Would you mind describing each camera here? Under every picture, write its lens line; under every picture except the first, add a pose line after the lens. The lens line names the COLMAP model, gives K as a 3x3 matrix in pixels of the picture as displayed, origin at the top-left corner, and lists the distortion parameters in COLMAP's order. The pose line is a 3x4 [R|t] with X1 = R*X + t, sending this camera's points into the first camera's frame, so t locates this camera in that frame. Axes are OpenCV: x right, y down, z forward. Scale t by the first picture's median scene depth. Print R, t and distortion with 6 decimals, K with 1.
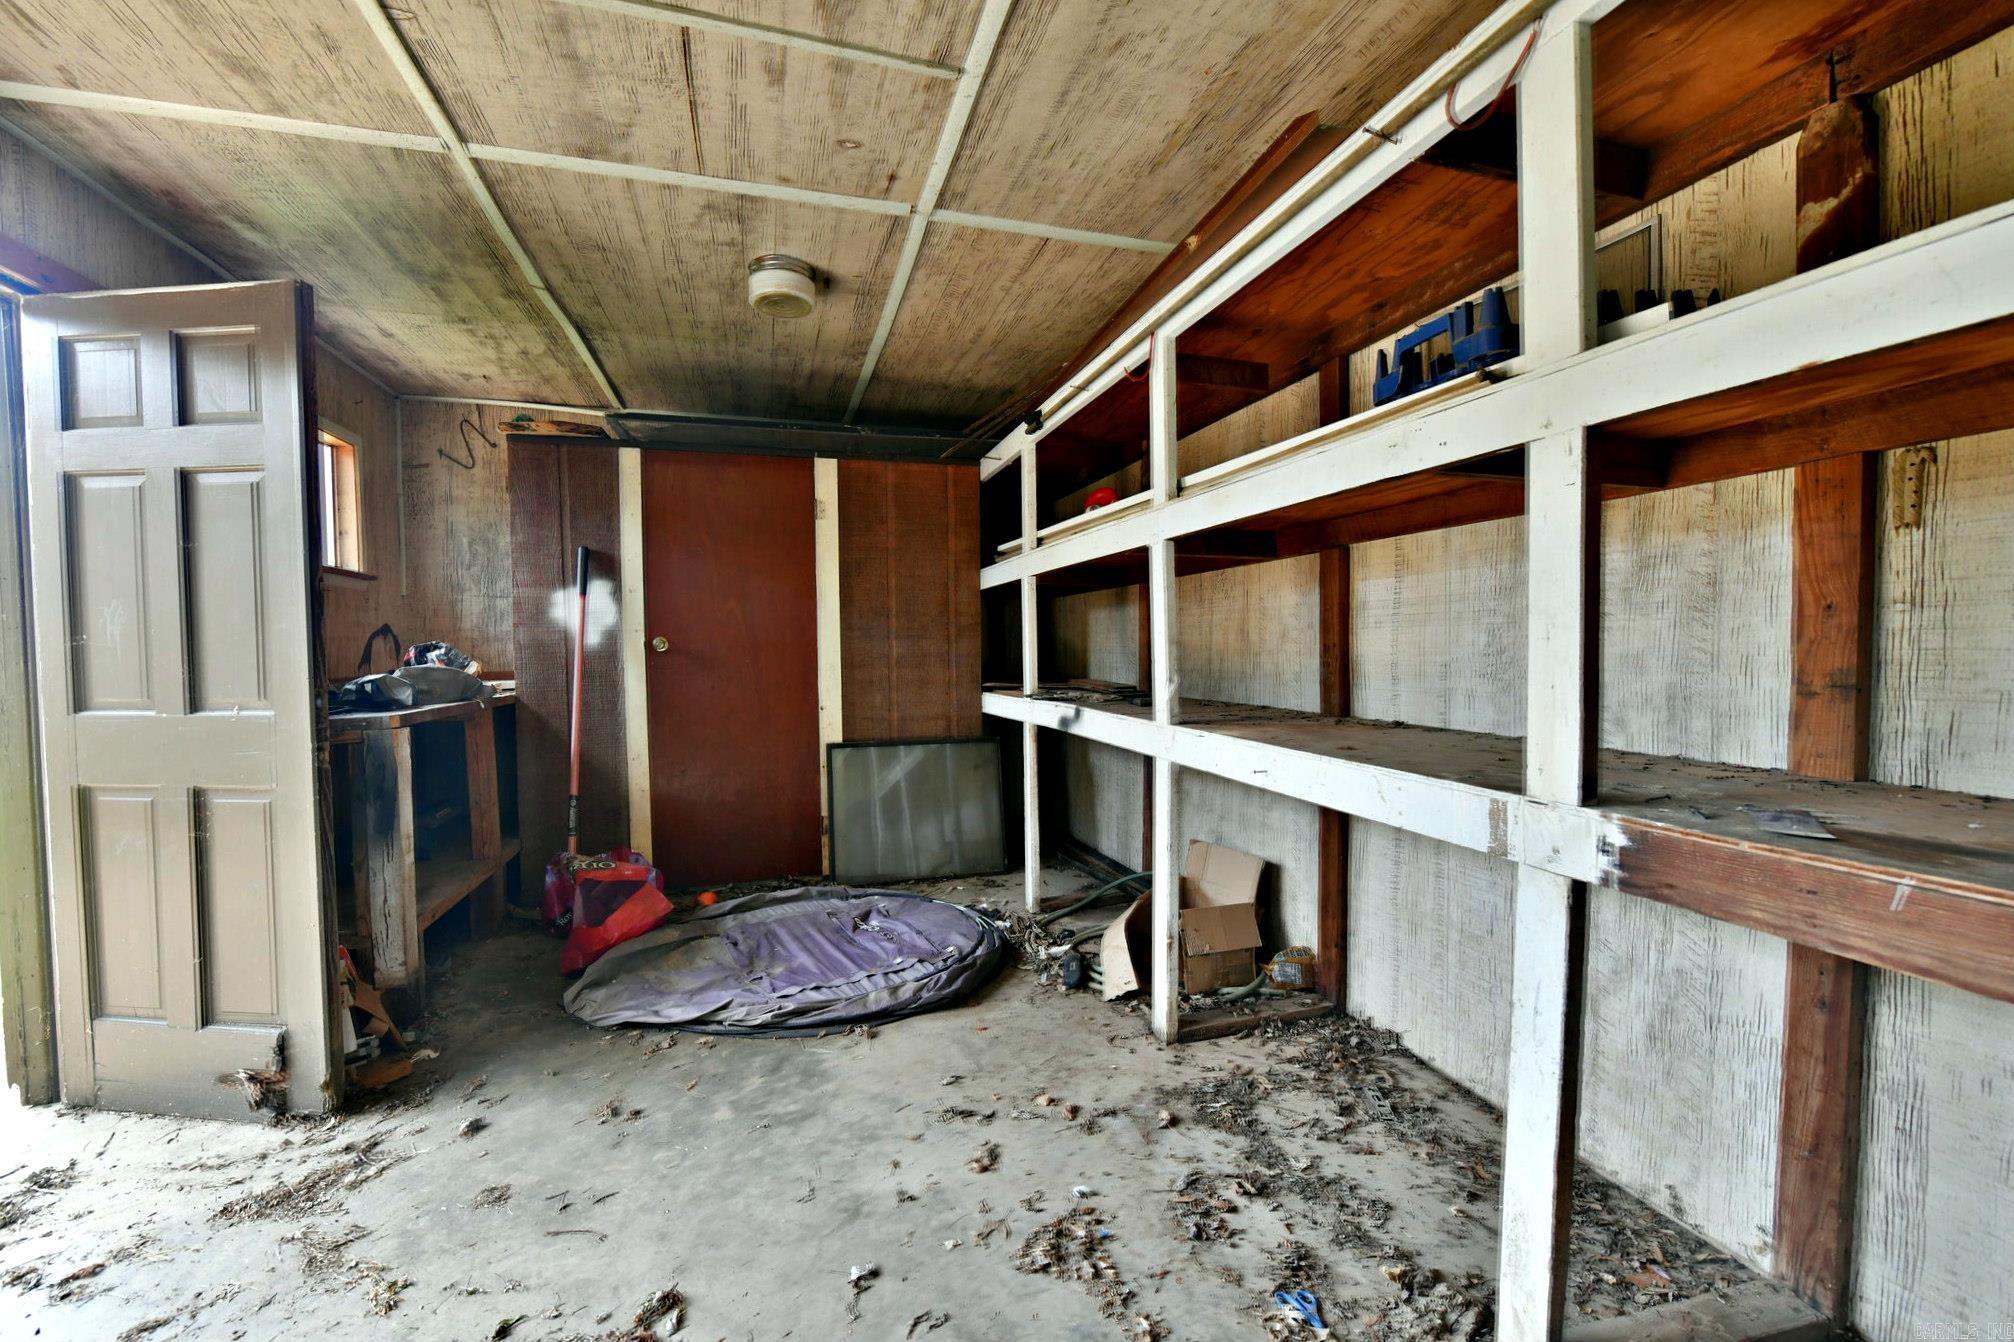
lens RADIAL K [[802.3, 0, 1000.9], [0, 802.3, 672.5], [0, 0, 1]] dist [-0.010497, 0.000780]
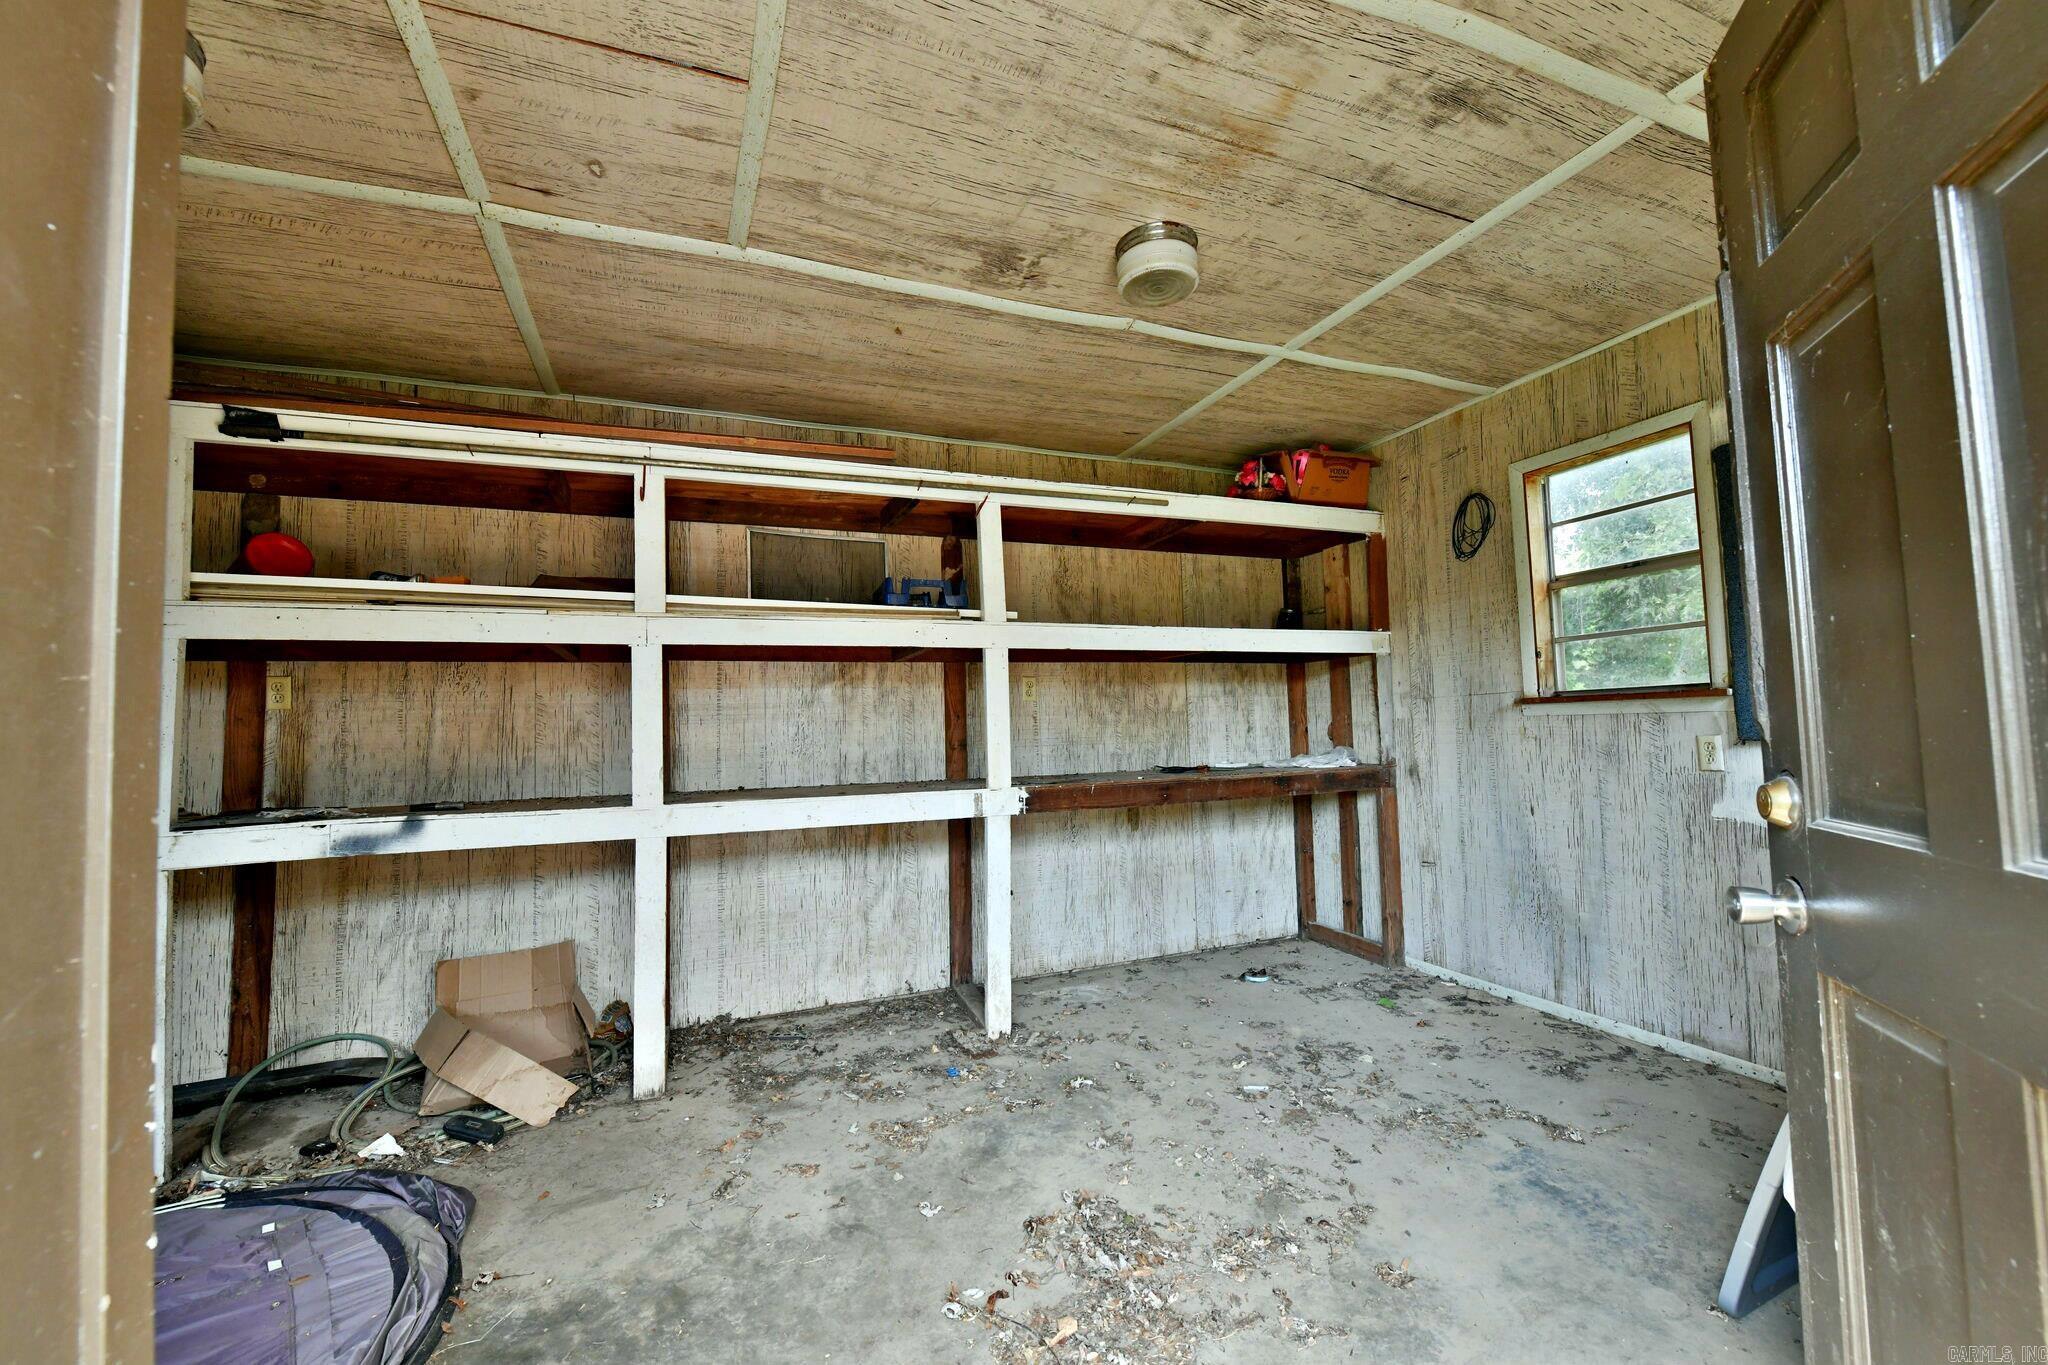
lens RADIAL K [[815.8, 0, 1014.4], [0, 815.8, 684.6], [0, 0, 1]] dist [-0.010497, 0.000780]
pose [[-0.087500, 0.066473, 0.993944, -1.239113], [0.060970, 0.996258, -0.061261, -0.005130], [-0.994297, 0.055241, -0.091226, 0.740171]]
